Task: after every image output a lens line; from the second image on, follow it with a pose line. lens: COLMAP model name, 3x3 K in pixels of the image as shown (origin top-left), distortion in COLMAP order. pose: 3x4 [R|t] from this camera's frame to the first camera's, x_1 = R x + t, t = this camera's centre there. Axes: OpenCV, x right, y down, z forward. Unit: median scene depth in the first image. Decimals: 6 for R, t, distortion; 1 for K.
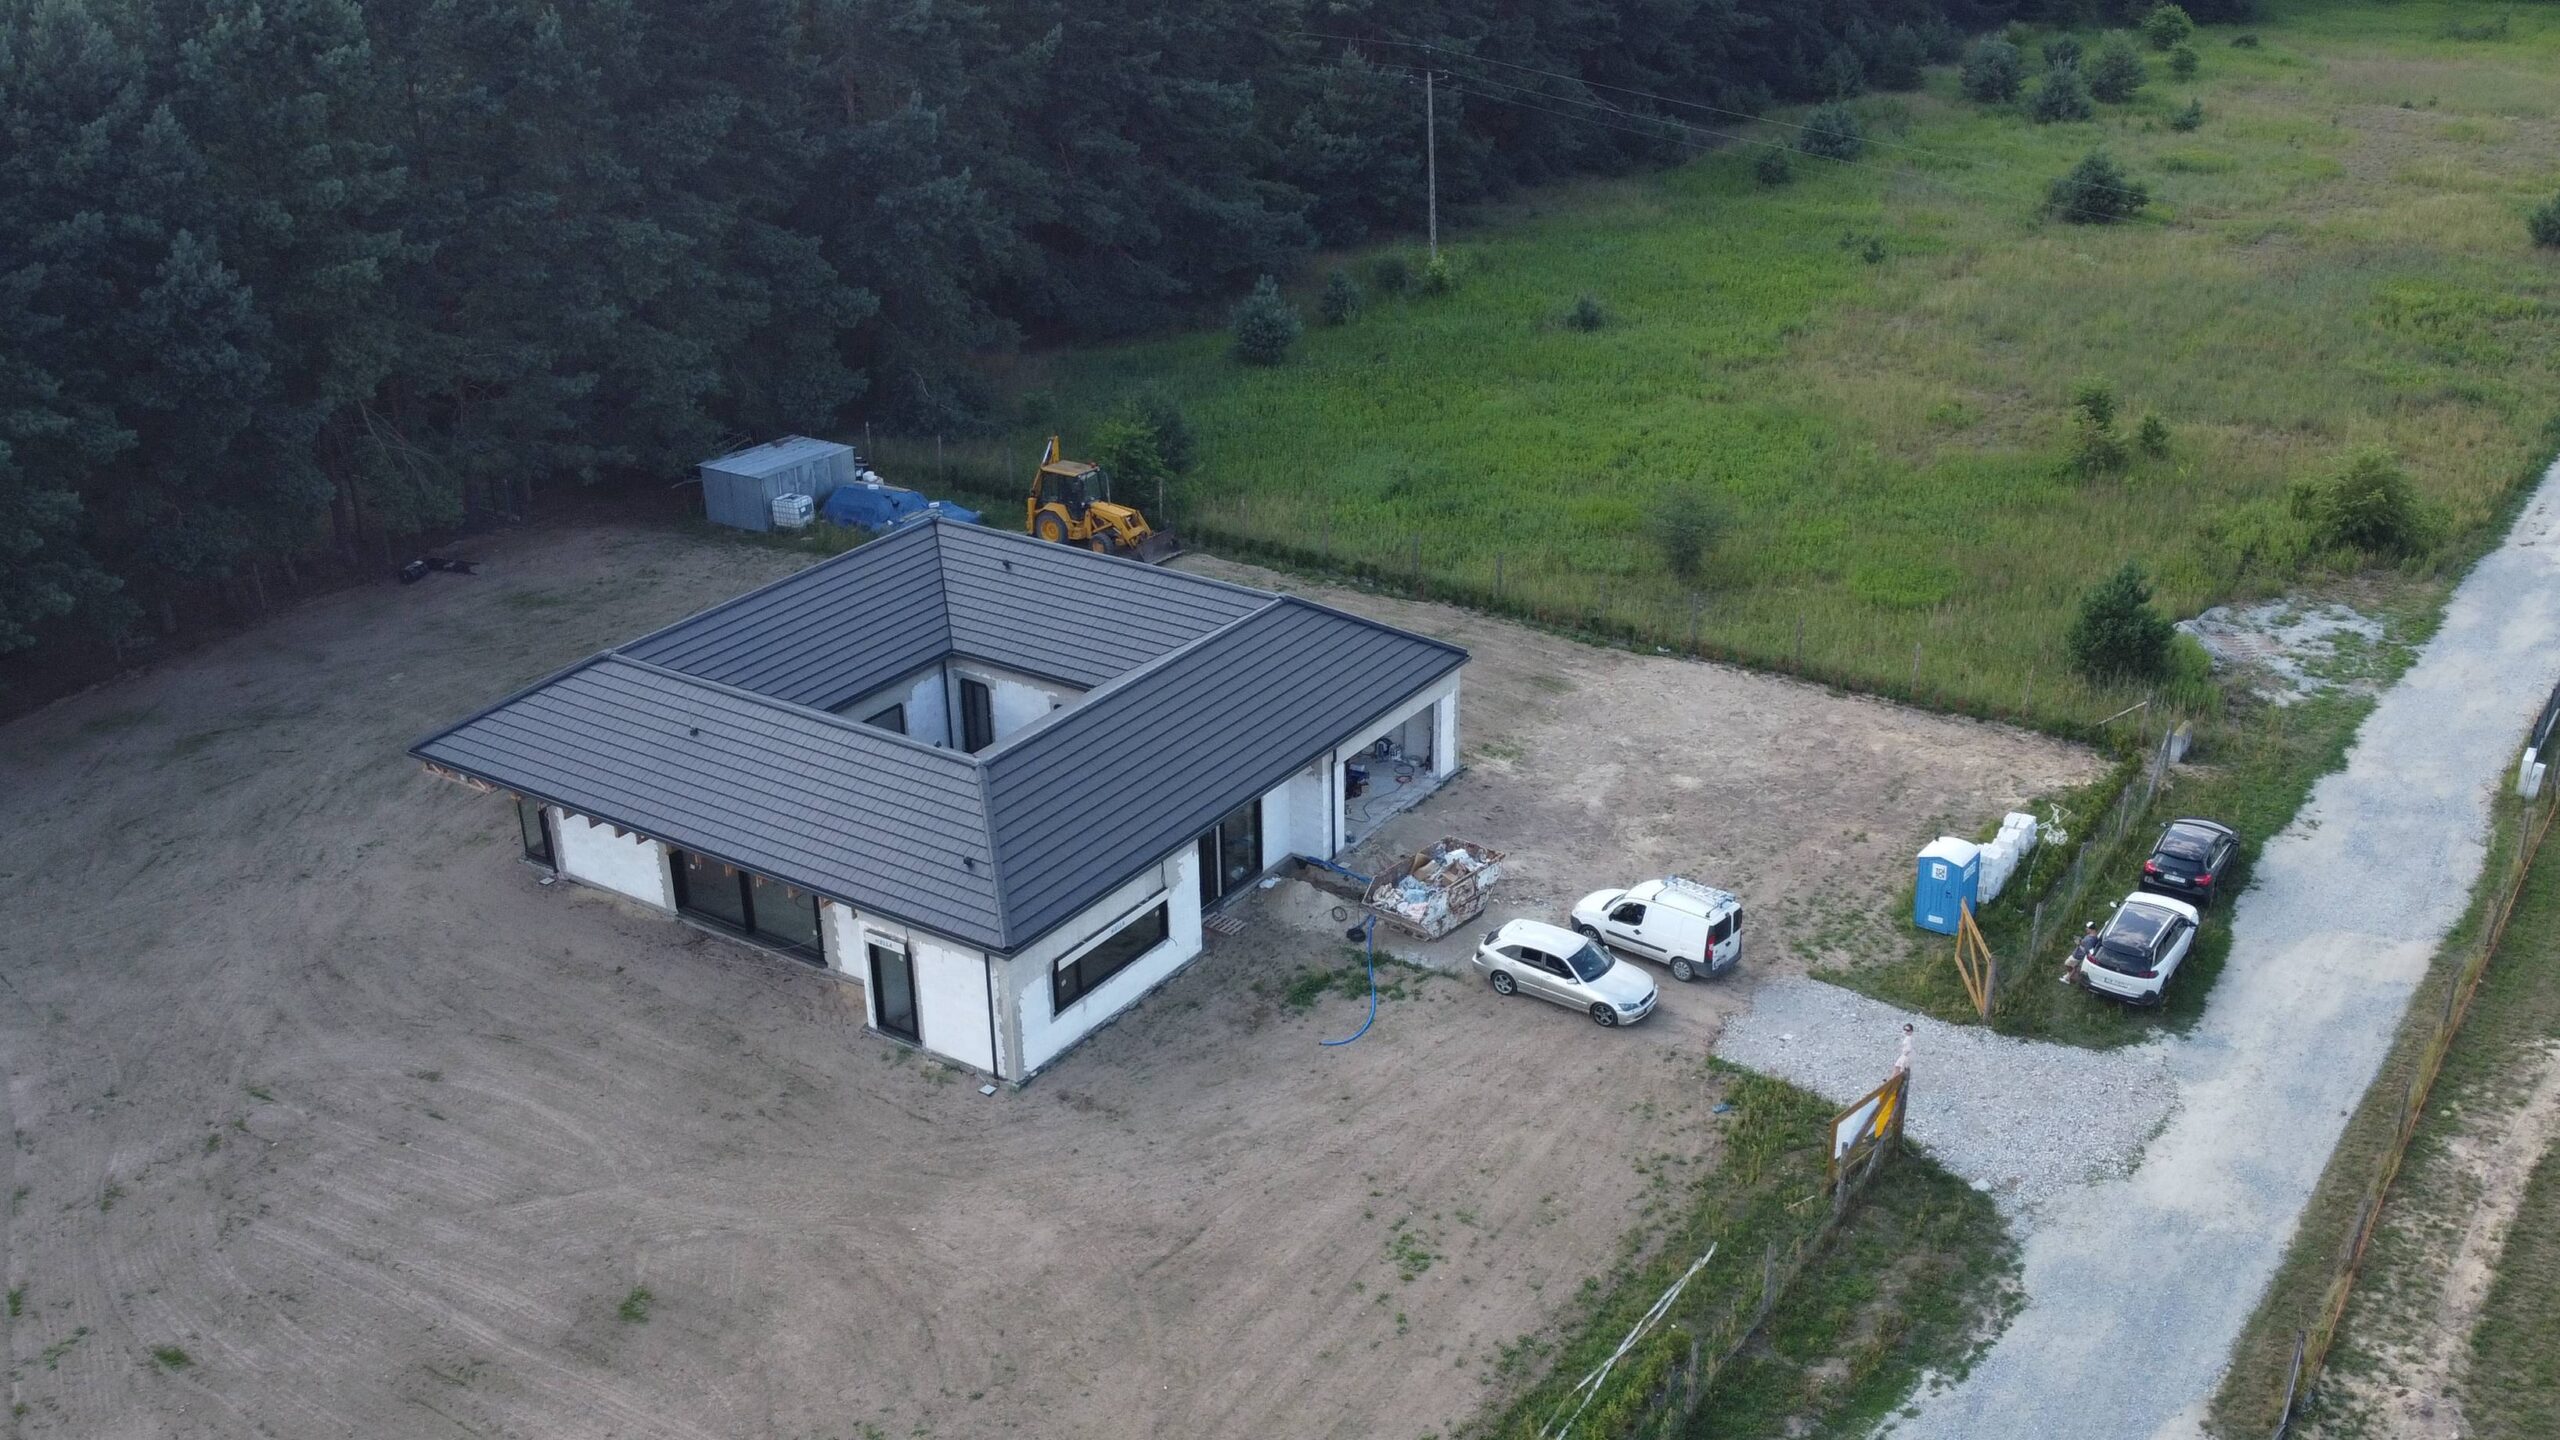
lens RADIAL K [[2352.9, 0, 1335.8], [0, 2352.9, 802.8], [0, 0, 1]] dist [0.015252, -0.057989]
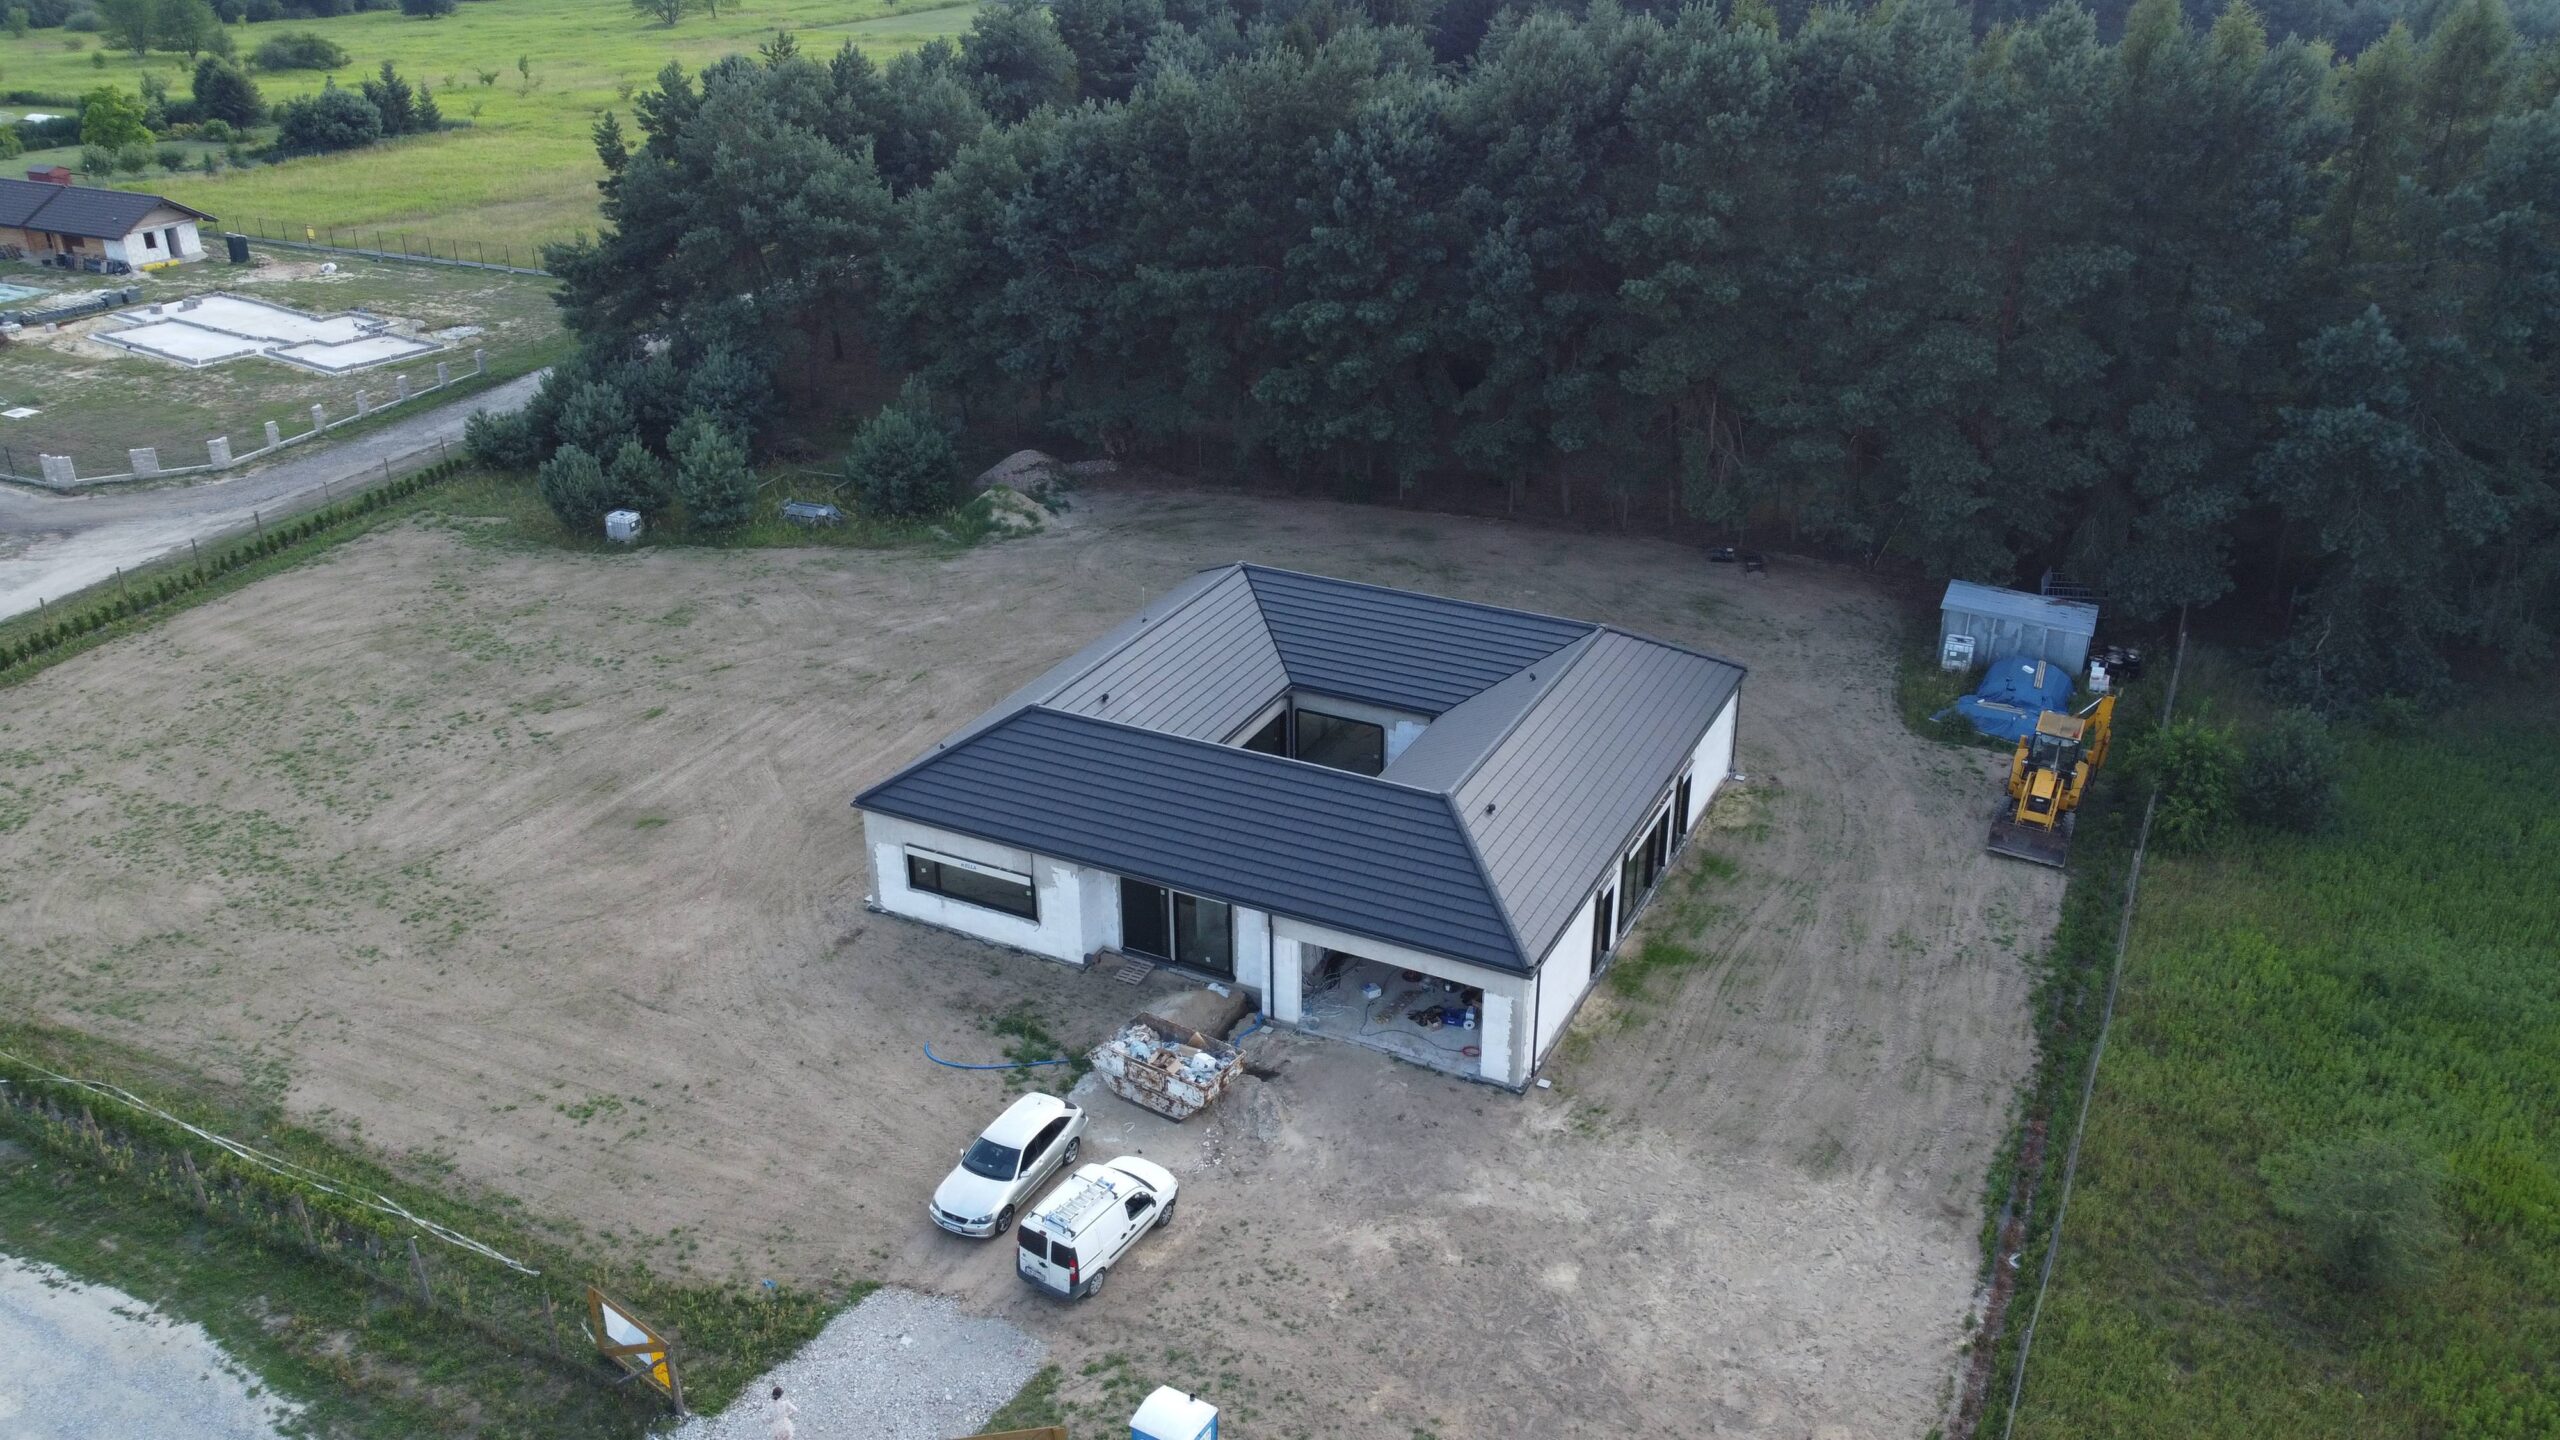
lens RADIAL K [[1936.9, 0, 1280.0], [0, 1936.9, 720.0], [0, 0, 1]] dist [-0.001619, -0.008646]
pose [[0.106623, 0.428866, -0.897054, 0.631826], [-0.430272, 0.833249, 0.347220, -0.341402], [0.896380, 0.348955, 0.273373, 0.696163]]
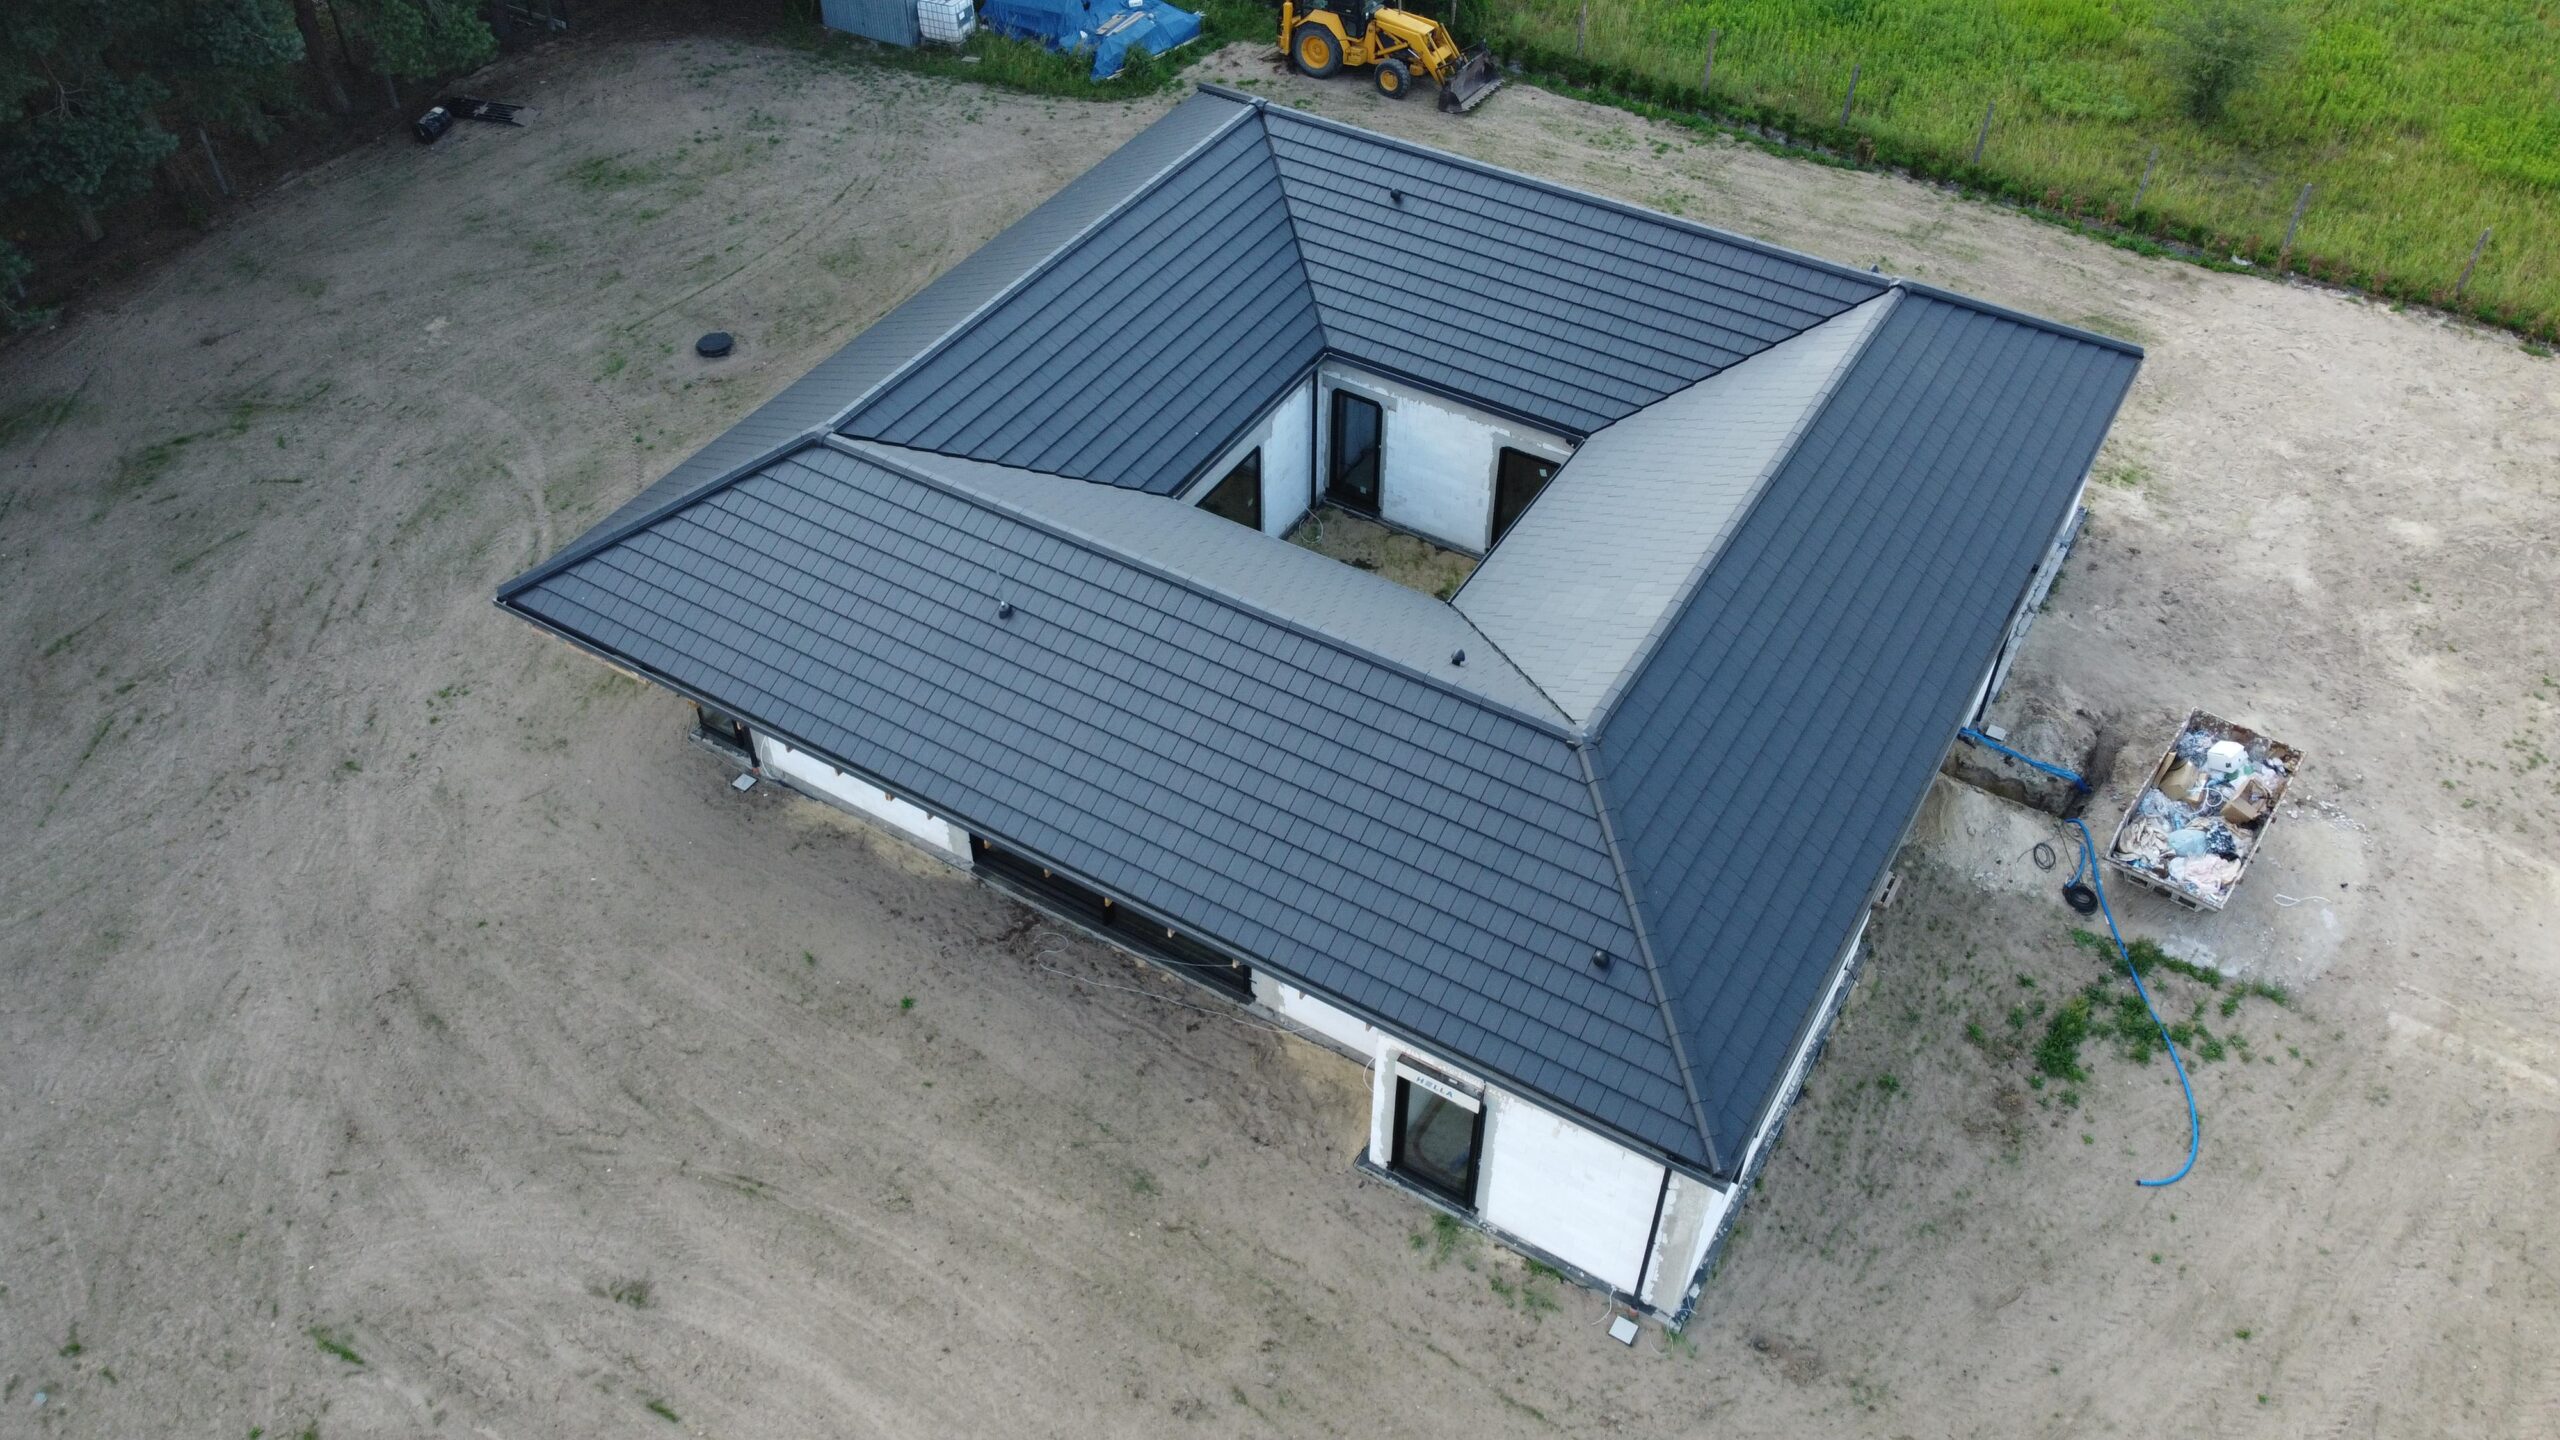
lens RADIAL K [[1936.9, 0, 1280.0], [0, 1936.9, 720.0], [0, 0, 1]] dist [-0.001619, -0.008646]
pose [[0.999542, -0.013853, 0.026913, -0.192350], [0.004940, 0.951863, 0.306485, -0.130526], [-0.029864, -0.306212, 0.951495, 0.476816]]
